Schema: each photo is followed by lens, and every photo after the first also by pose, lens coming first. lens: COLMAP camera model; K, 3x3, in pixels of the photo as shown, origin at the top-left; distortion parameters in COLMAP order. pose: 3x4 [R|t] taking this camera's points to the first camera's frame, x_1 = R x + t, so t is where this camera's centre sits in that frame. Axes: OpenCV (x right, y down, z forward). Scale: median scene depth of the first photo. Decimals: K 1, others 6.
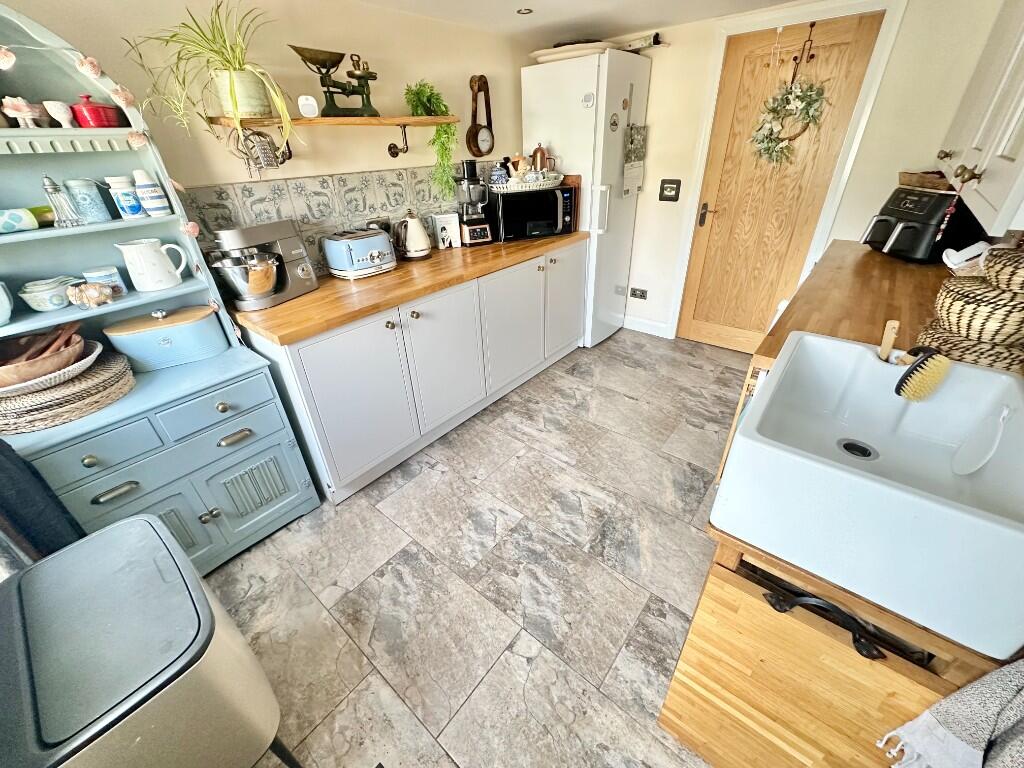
lens RADIAL K [[412.5, 0, 513.9], [0, 412.5, 379.6], [0, 0, 1]] dist [-0.001513, -0.000059]
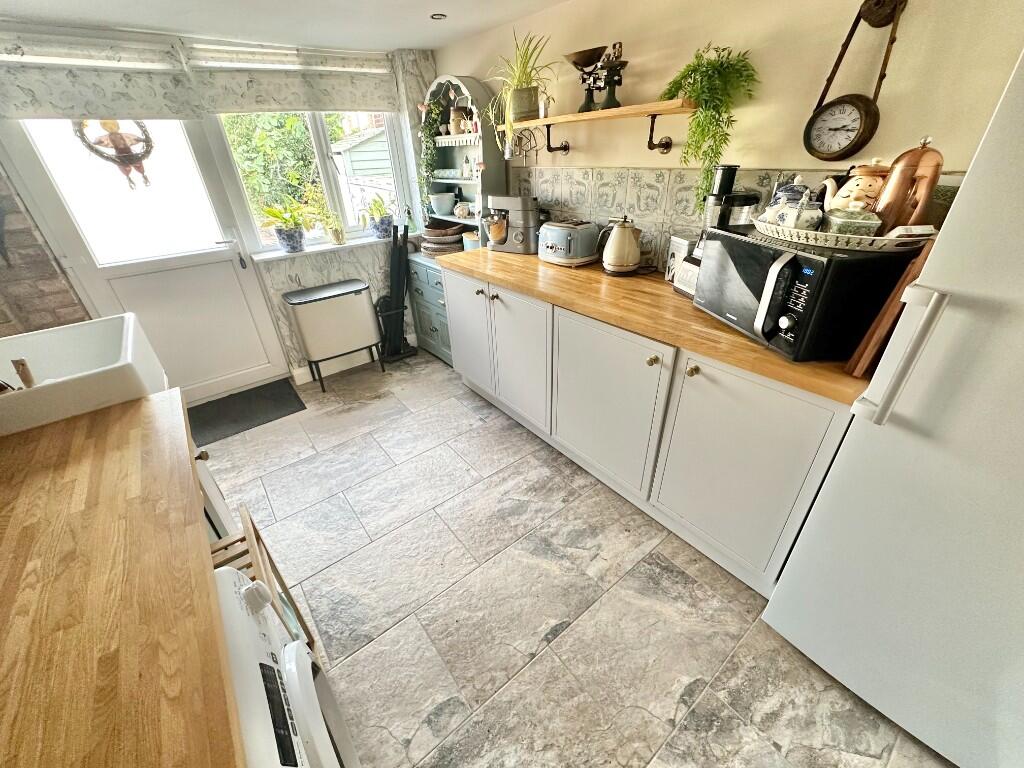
lens RADIAL K [[408.1, 0, 513.0], [0, 408.1, 382.7], [0, 0, 1]] dist [-0.003316, 0.000033]
pose [[-0.208779, 0.518504, -0.829196, 0.647838], [-0.460439, 0.695912, 0.551092, -0.508538], [0.862790, 0.496851, 0.093447, 0.854431]]
